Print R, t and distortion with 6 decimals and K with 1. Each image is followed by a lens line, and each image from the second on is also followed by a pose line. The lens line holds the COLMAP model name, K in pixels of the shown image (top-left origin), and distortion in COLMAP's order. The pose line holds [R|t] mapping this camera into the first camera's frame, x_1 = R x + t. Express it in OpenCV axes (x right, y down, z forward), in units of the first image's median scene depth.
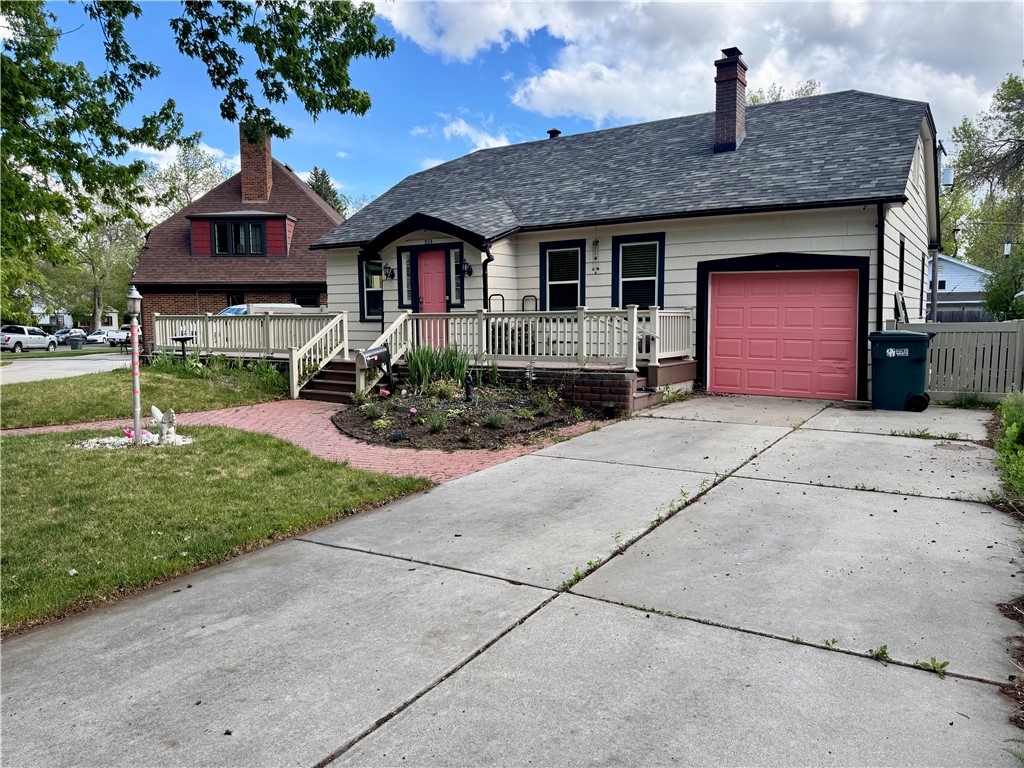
lens RADIAL K [[715.0, 0, 505.8], [0, 715.0, 386.2], [0, 0, 1]] dist [0.050646, -0.004935]
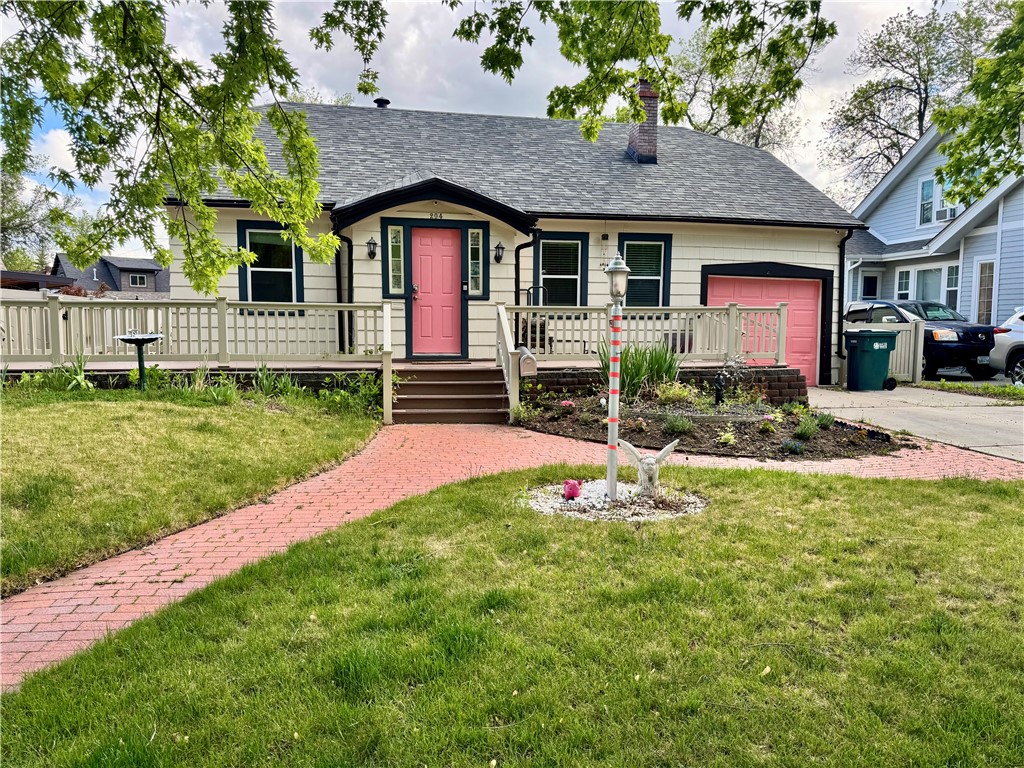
lens RADIAL K [[715.0, 0, 512.8], [0, 715.0, 381.1], [0, 0, 1]] dist [0.050646, -0.004935]
pose [[0.728817, -0.046635, 0.683119, -0.626358], [0.049794, 0.998646, 0.015051, -0.026486], [-0.682896, 0.023046, 0.730152, 0.374973]]
